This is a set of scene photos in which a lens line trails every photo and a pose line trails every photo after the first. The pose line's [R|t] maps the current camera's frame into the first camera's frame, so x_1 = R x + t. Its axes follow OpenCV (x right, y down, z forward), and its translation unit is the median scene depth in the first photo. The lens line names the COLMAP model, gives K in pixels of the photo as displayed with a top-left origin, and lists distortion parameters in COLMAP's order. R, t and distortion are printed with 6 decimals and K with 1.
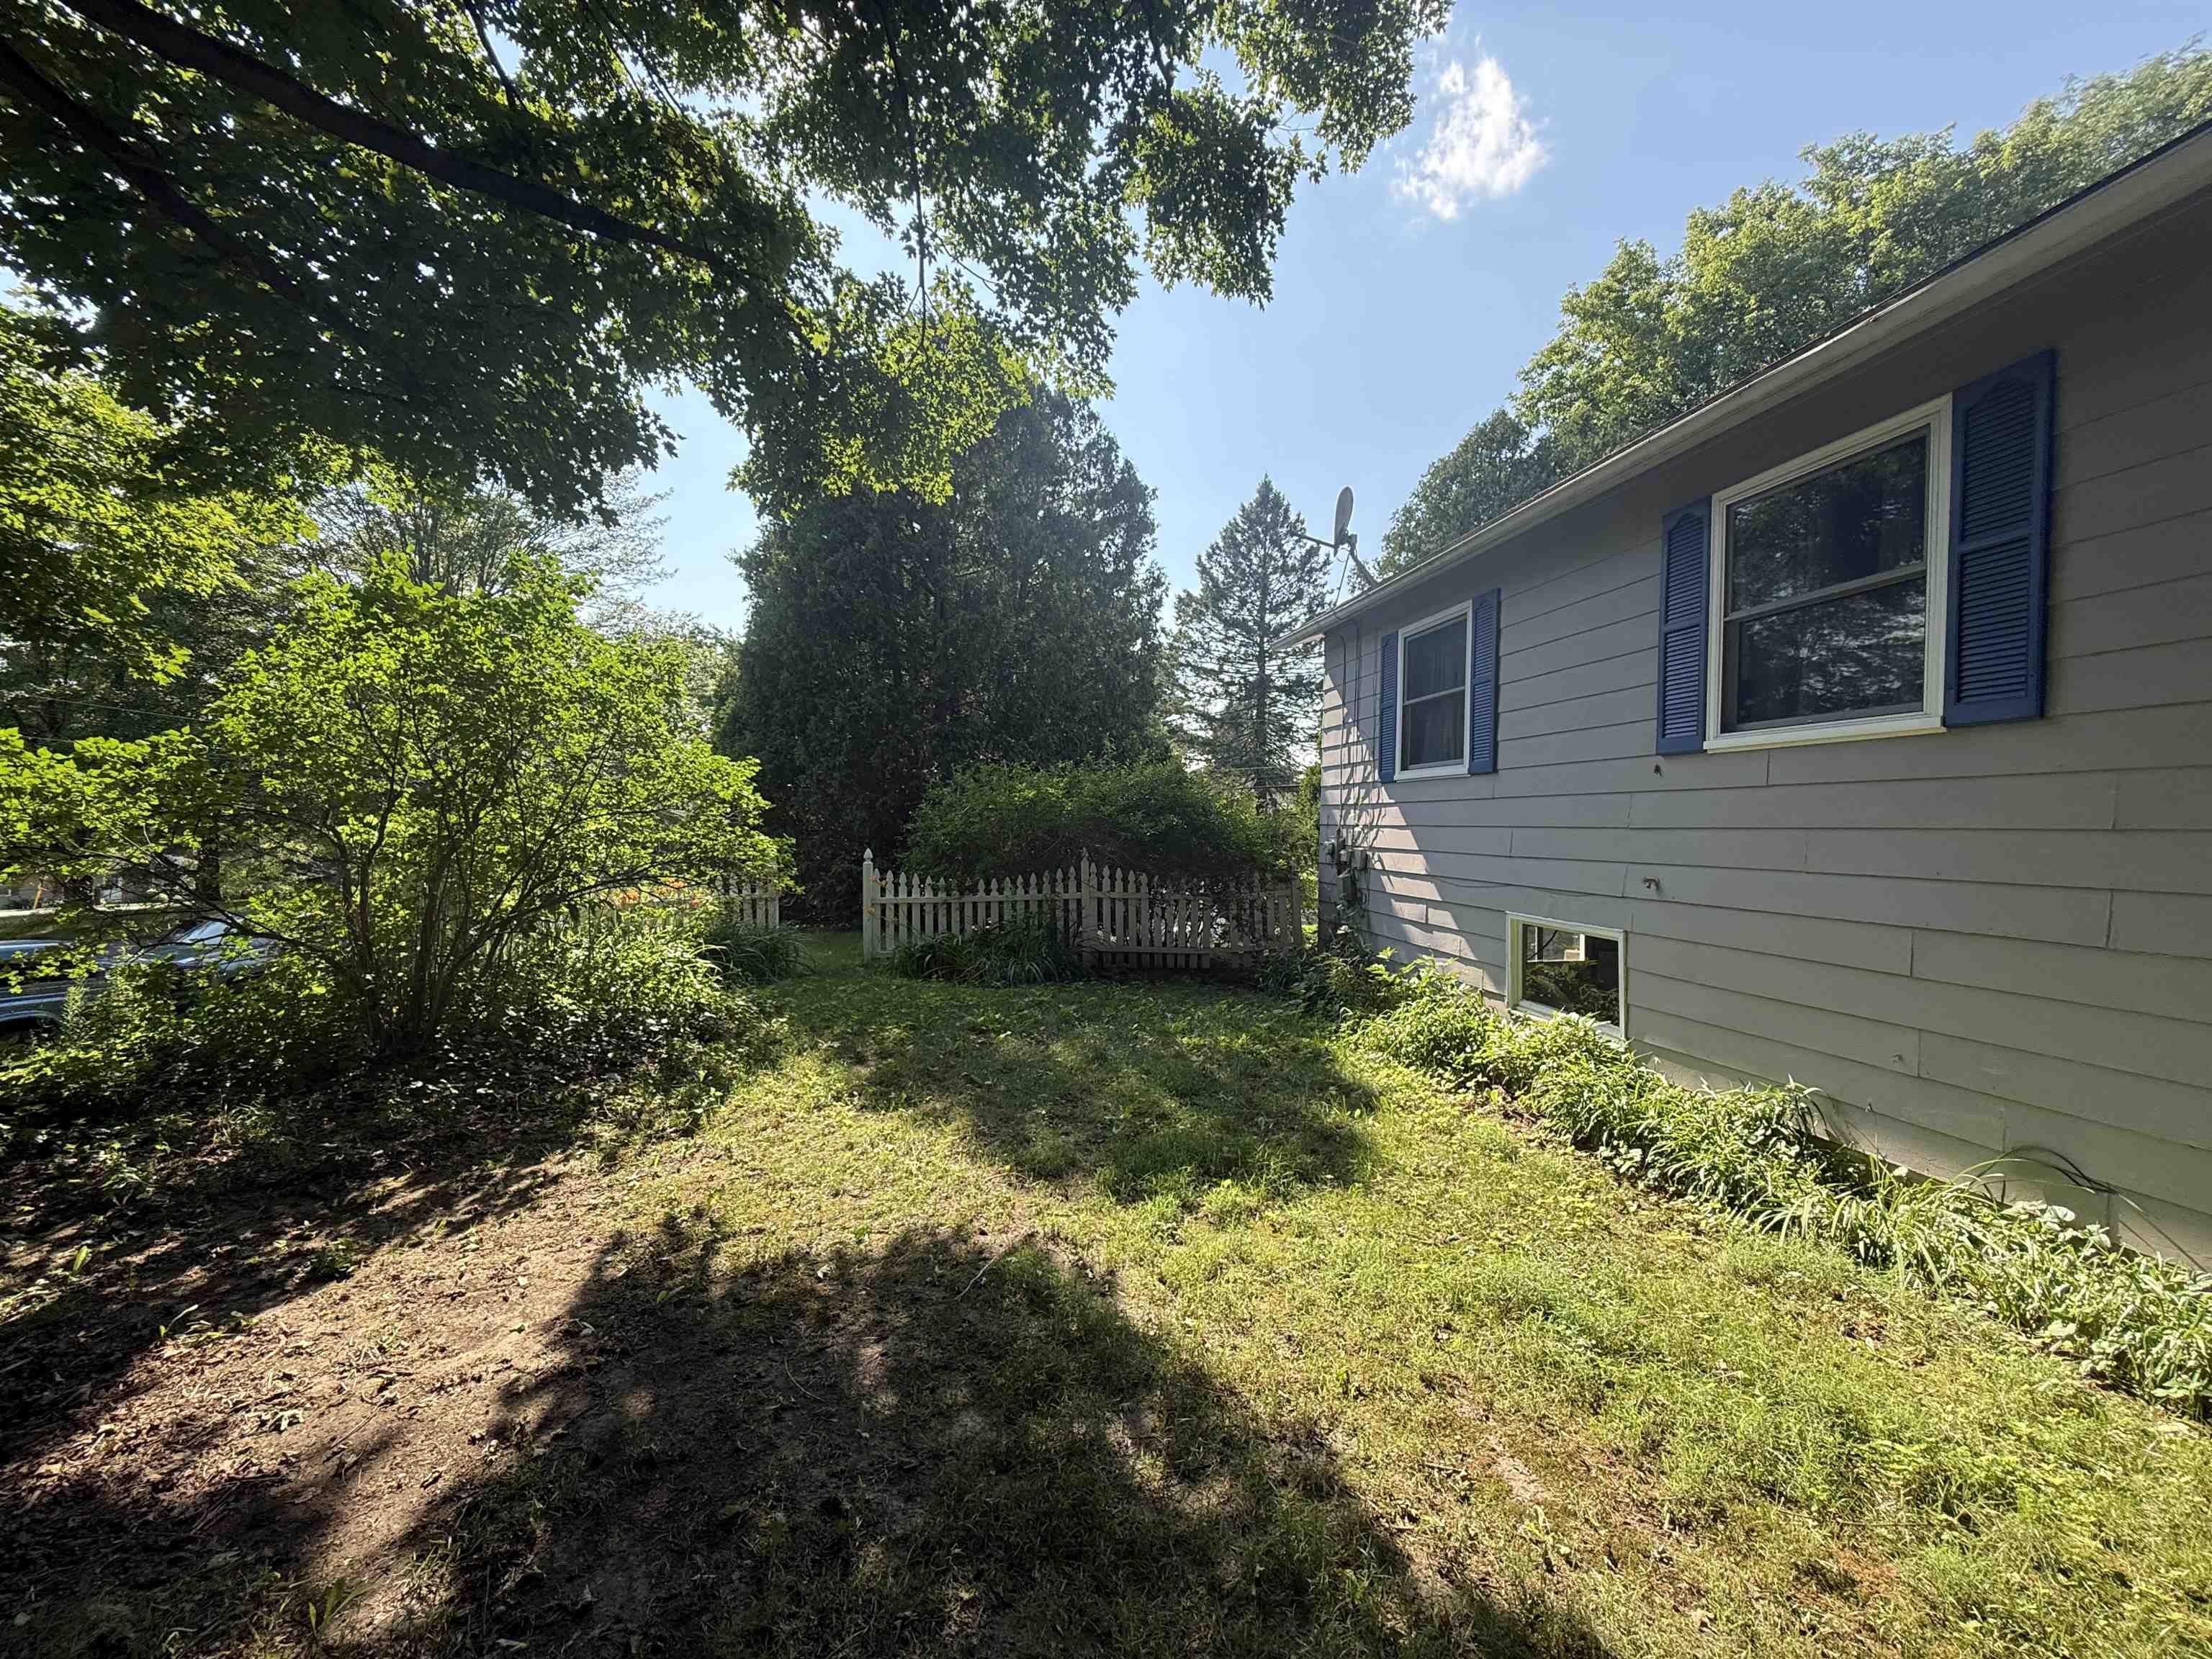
lens RADIAL K [[882.1, 0, 1106.0], [0, 882.1, 829.5], [0, 0, 1]] dist [-0.002091, -0.000027]
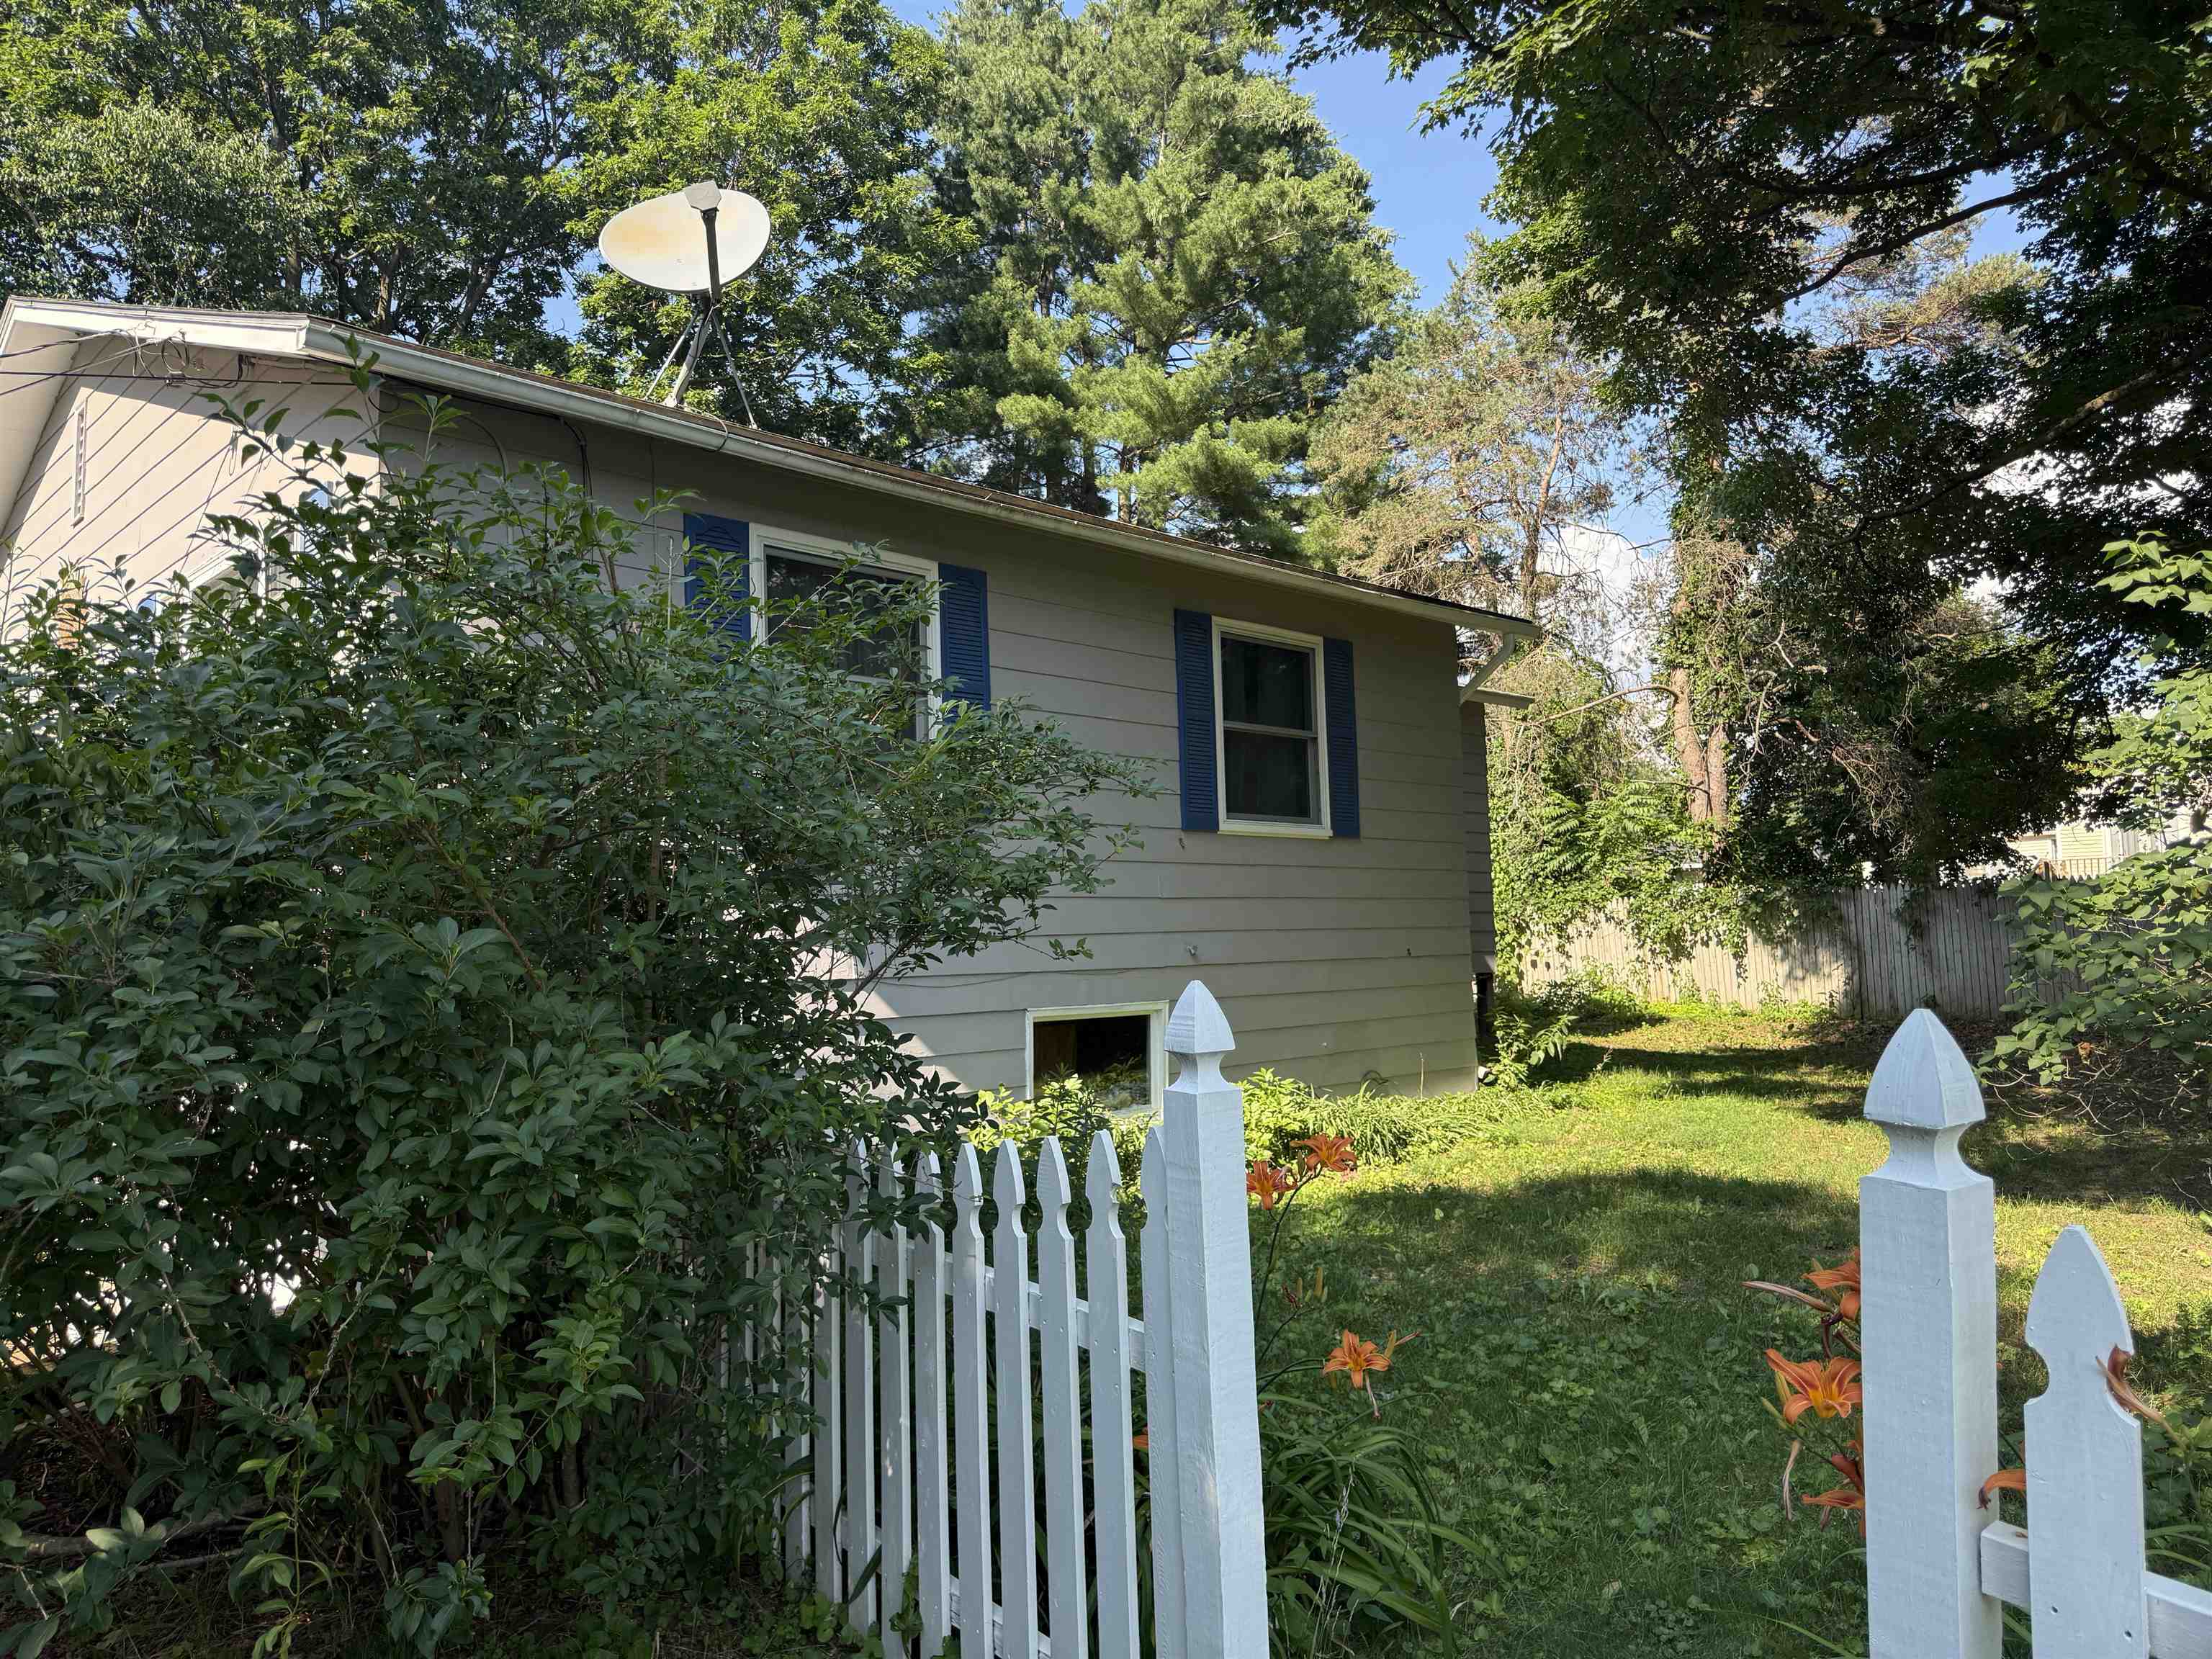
lens RADIAL K [[1537.8, 0, 1106.0], [0, 1537.8, 829.5], [0, 0, 1]] dist [0.022570, -0.002112]
pose [[-0.555306, 0.062276, 0.829311, -0.476583], [0.025906, 0.998004, -0.057597, 0.010477], [-0.831243, -0.010500, -0.555811, 1.178224]]
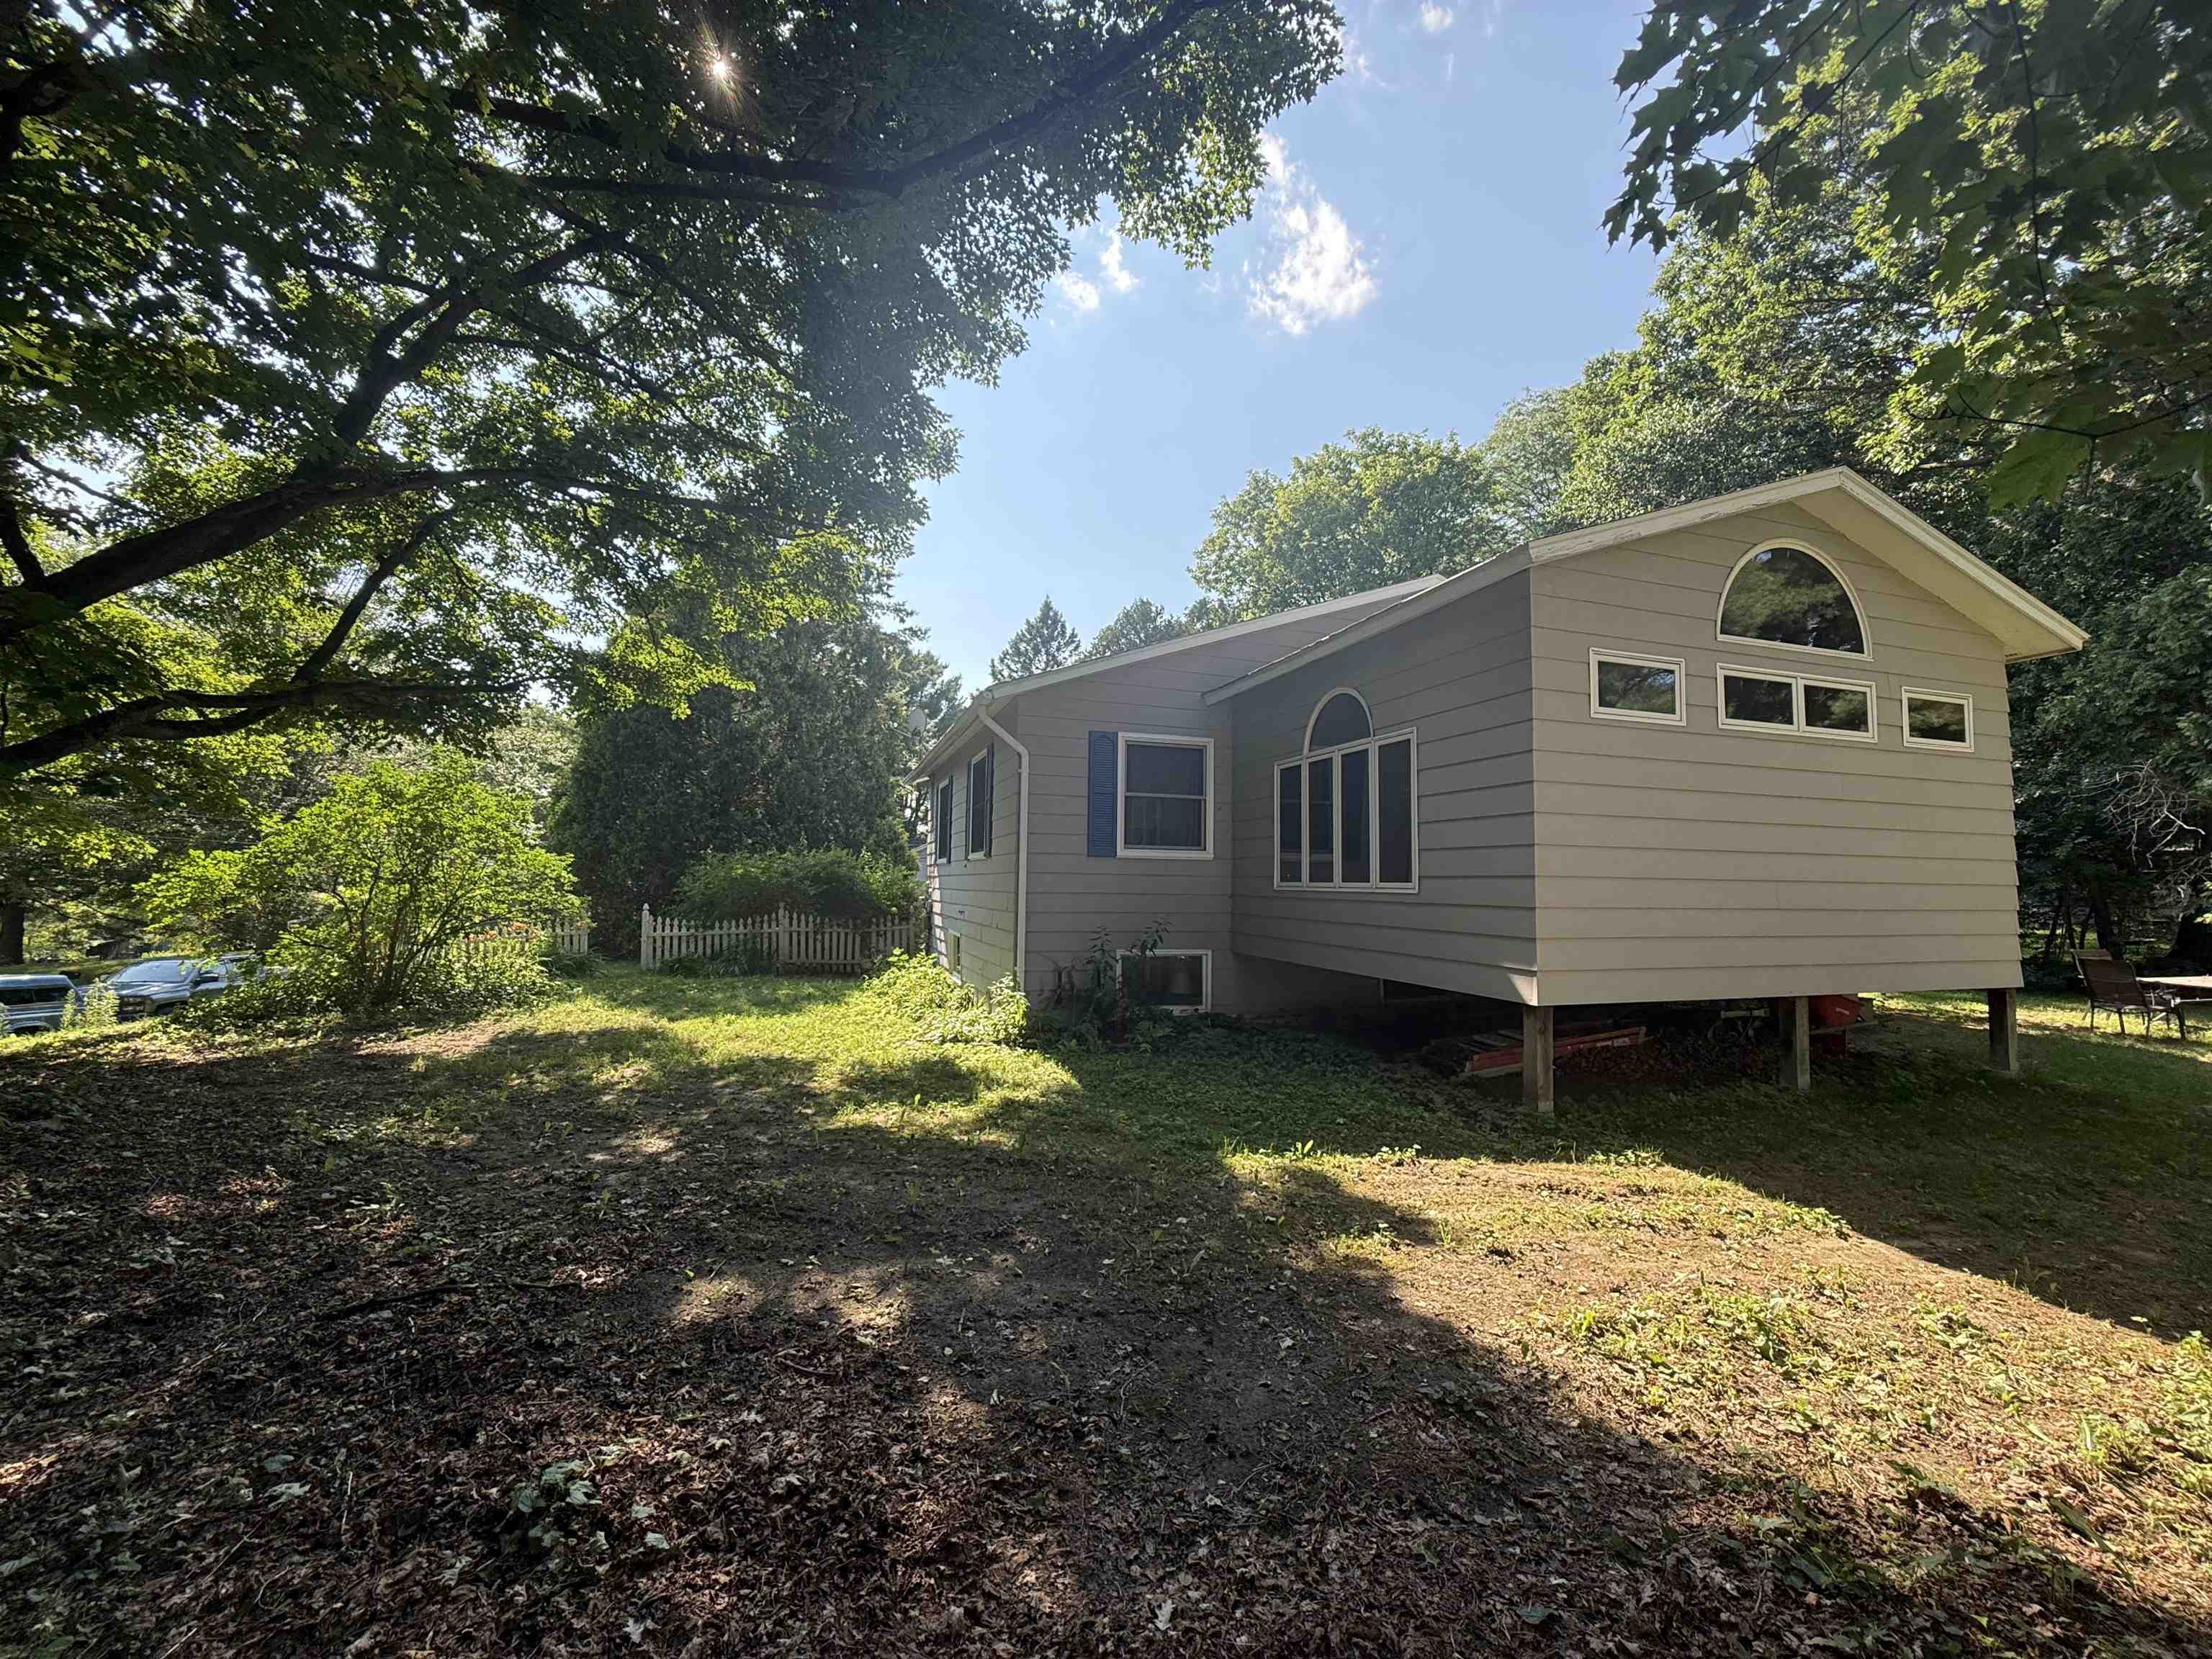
lens RADIAL K [[882.1, 0, 1106.0], [0, 882.1, 829.5], [0, 0, 1]] dist [-0.002091, -0.000027]
pose [[0.990627, 0.003116, 0.136556, 0.372602], [0.005299, 0.998110, -0.061217, -0.010836], [-0.136488, 0.061367, 0.988739, -0.795376]]
